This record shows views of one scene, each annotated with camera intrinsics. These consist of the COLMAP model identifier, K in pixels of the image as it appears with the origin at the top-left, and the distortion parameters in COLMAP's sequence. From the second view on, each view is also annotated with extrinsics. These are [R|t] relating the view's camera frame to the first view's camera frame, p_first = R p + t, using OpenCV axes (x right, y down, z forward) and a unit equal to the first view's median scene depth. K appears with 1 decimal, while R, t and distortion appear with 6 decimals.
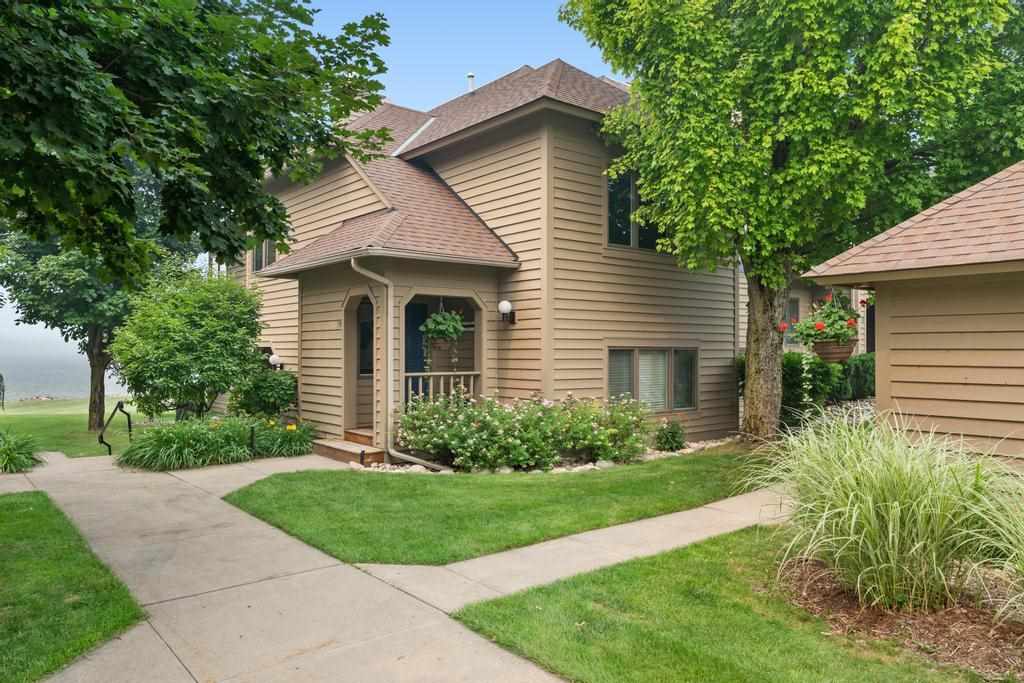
lens RADIAL K [[728.3, 0, 510.3], [0, 728.3, 327.1], [0, 0, 1]] dist [0.001916, 0.000511]
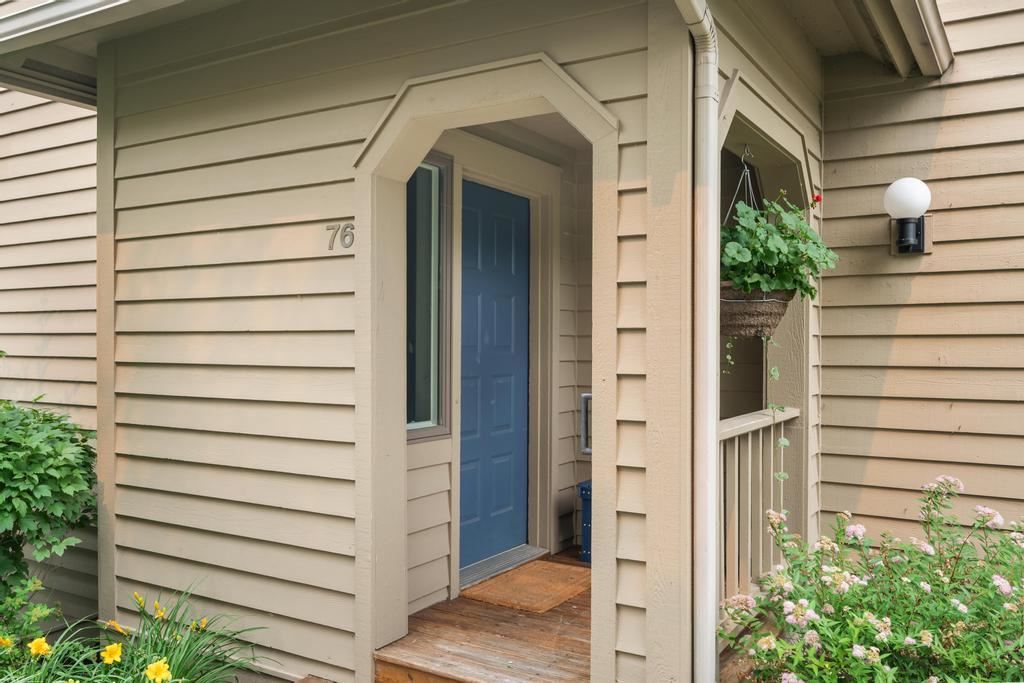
lens RADIAL K [[860.2, 0, 512.0], [0, 860.2, 341.5], [0, 0, 1]] dist [0.003361, 0.001639]
pose [[0.941343, 0.002905, 0.337440, -0.283383], [-0.013657, 0.999472, 0.029492, 0.024015], [-0.337176, -0.032371, 0.940885, 0.705500]]
